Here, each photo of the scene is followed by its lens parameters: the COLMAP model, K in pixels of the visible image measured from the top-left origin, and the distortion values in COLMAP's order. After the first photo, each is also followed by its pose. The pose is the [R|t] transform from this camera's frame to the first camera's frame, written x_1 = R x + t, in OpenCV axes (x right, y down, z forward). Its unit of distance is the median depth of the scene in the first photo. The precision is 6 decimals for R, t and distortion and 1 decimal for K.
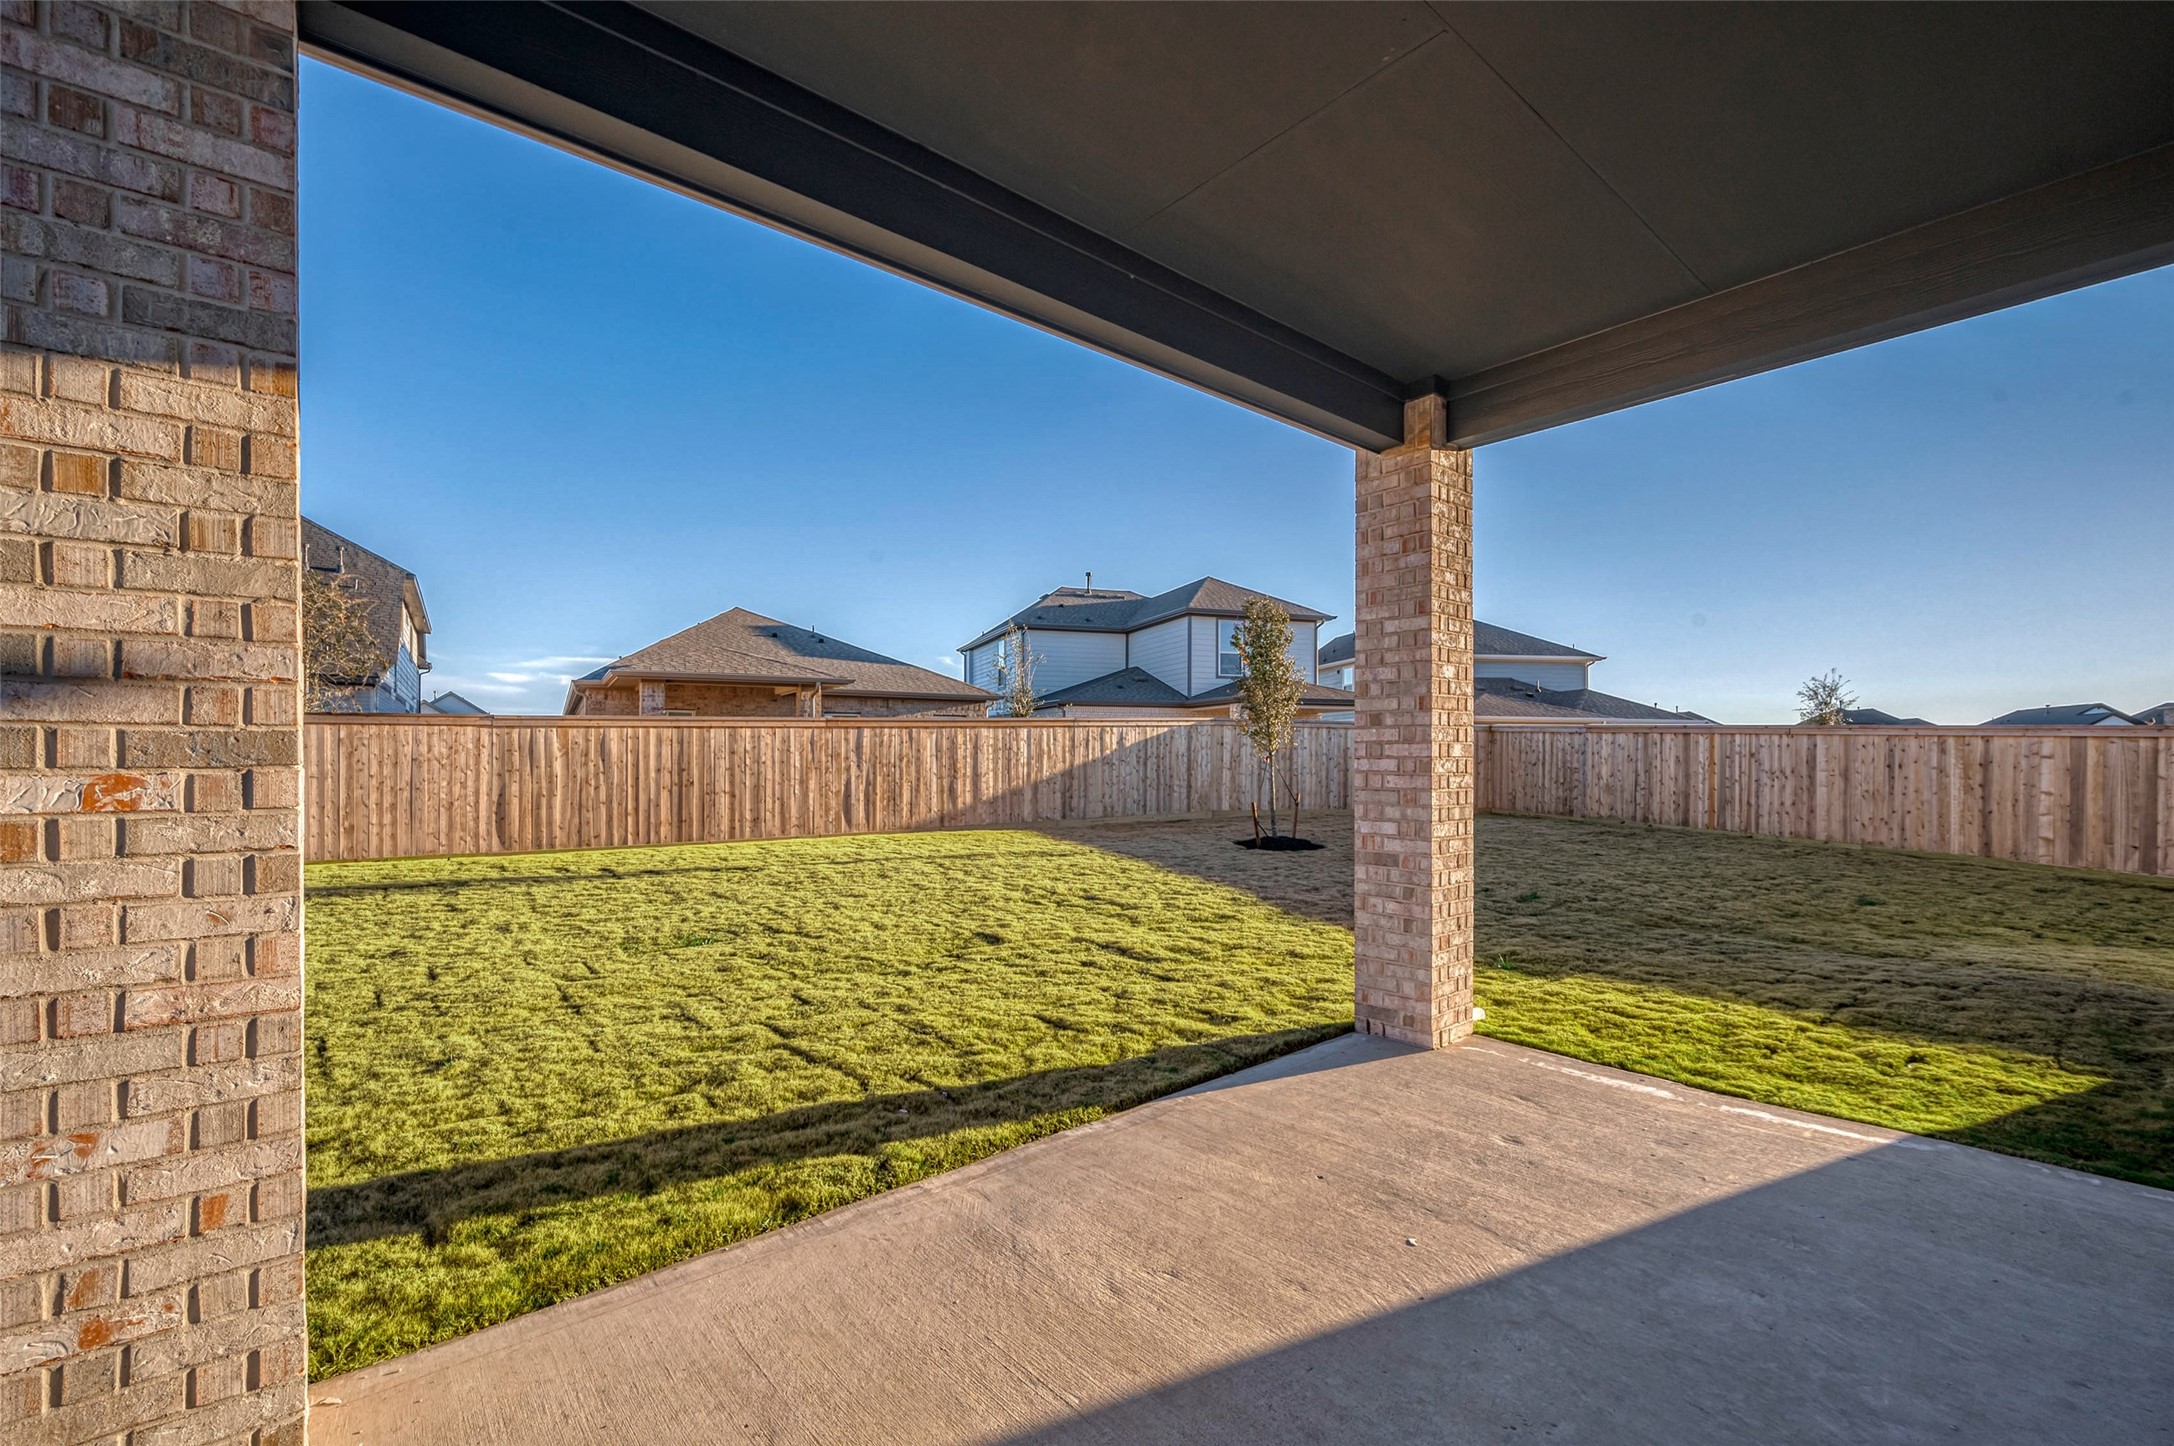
lens RADIAL K [[854.0, 0, 1073.2], [0, 854.0, 745.0], [0, 0, 1]] dist [-0.002150, 0.001001]
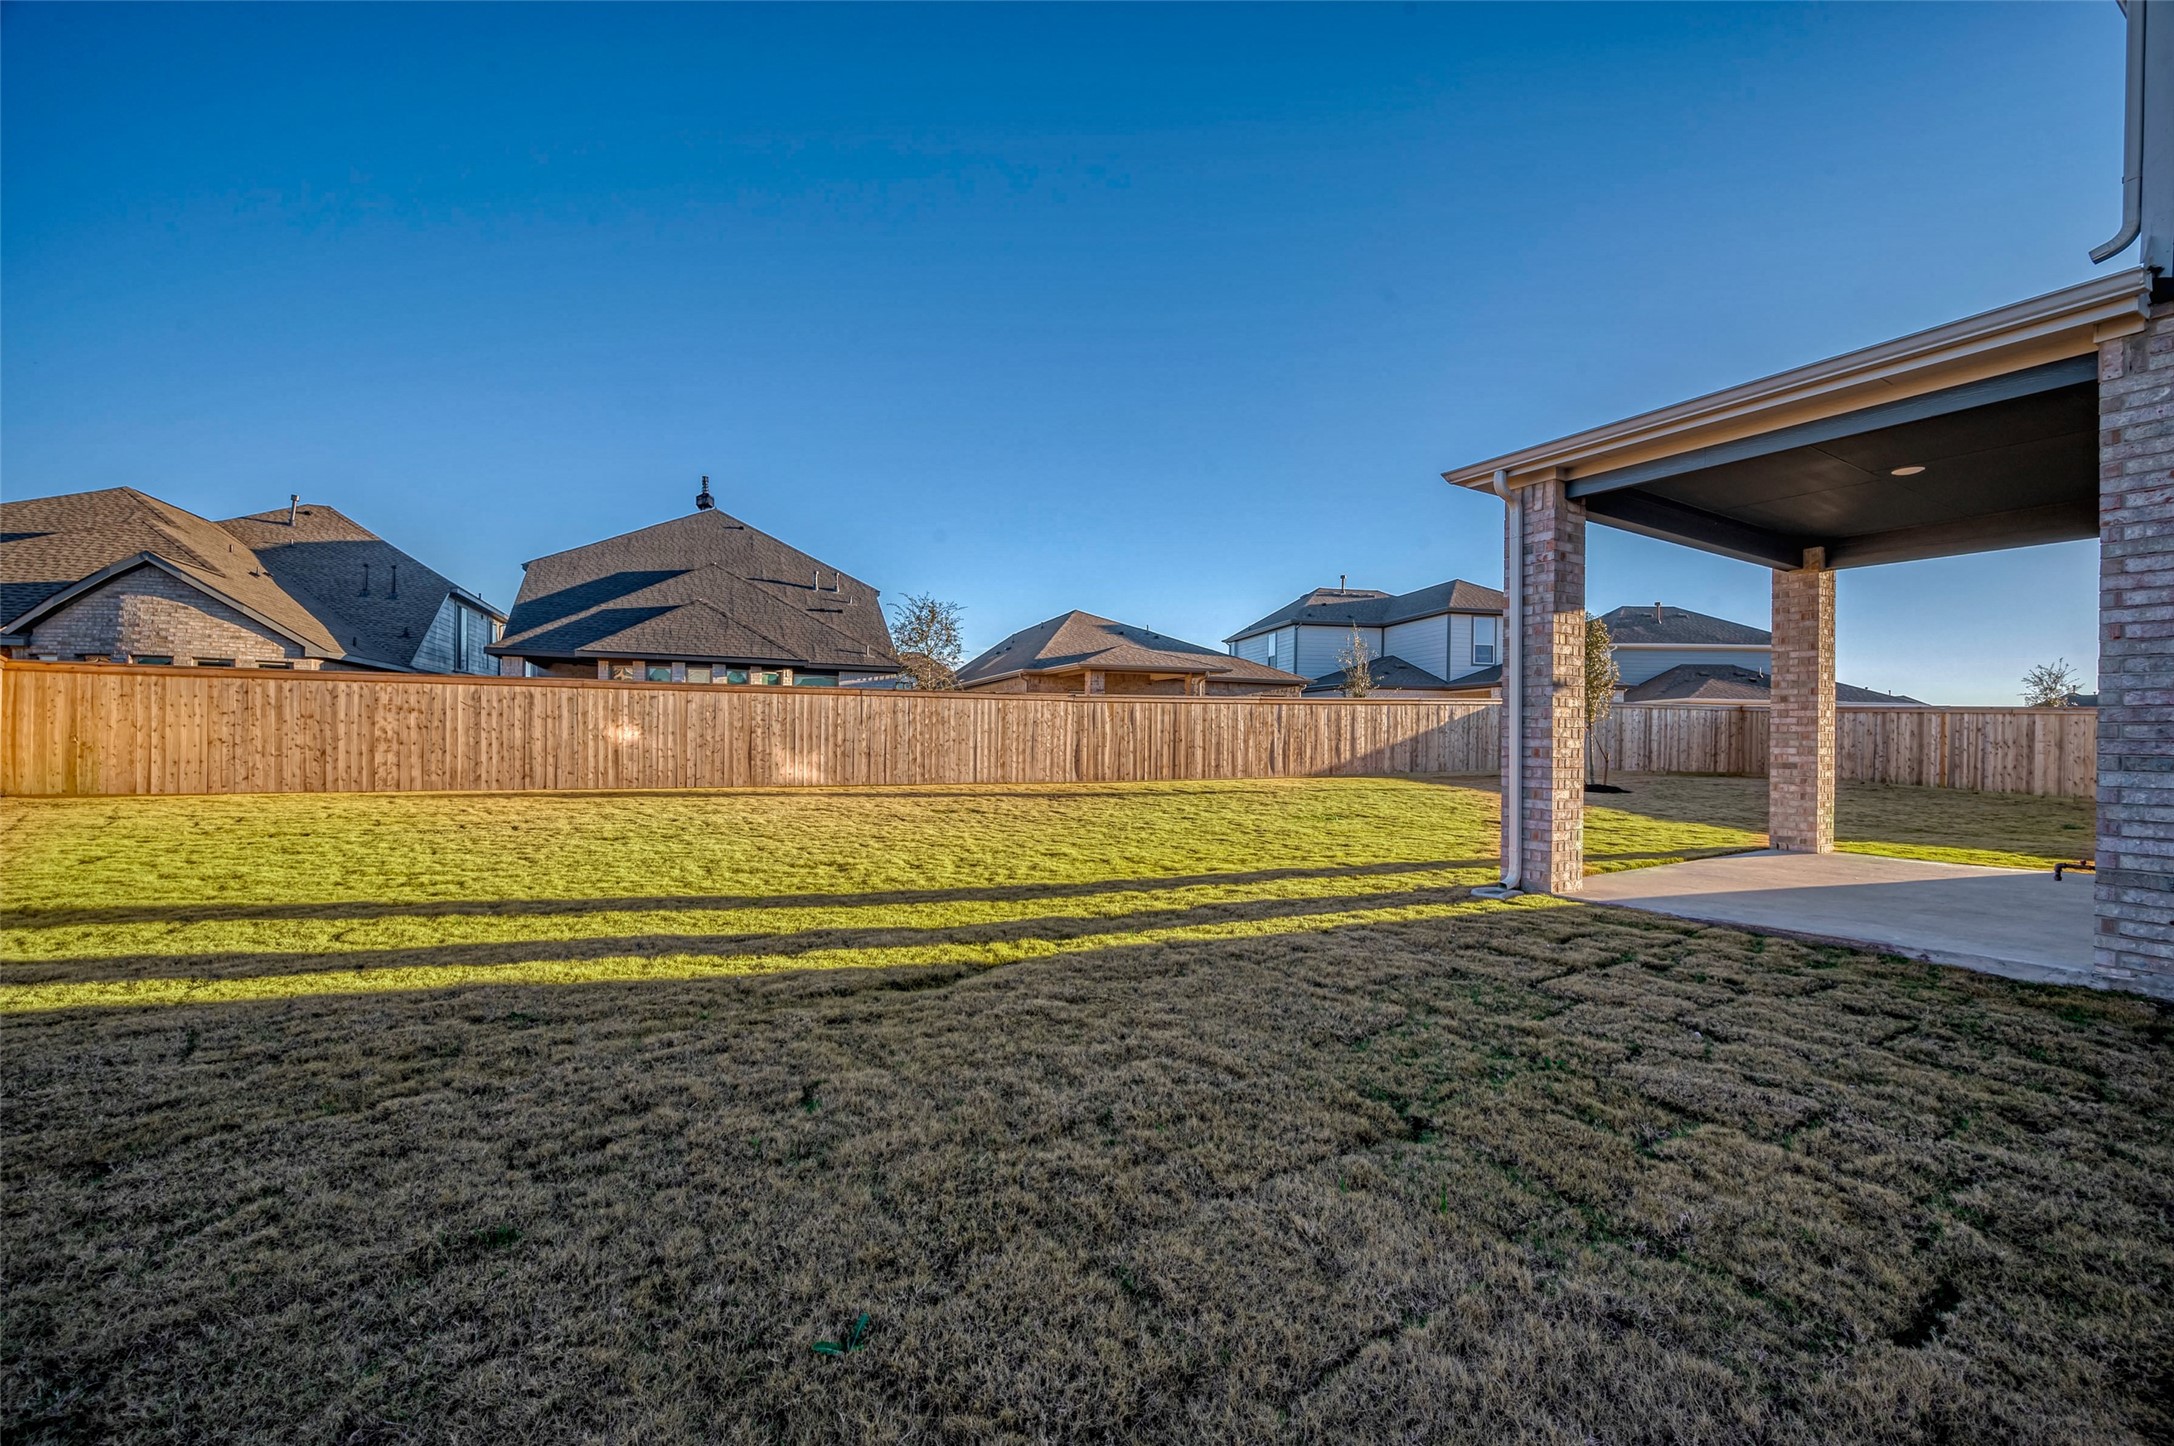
lens RADIAL K [[854.0, 0, 1087.3], [0, 854.0, 726.3], [0, 0, 1]] dist [-0.002150, 0.001001]
pose [[0.991540, 0.009564, -0.129446, -0.363485], [-0.009475, 0.999954, 0.001302, 0.017277], [0.129452, -0.000065, 0.991586, -0.440551]]
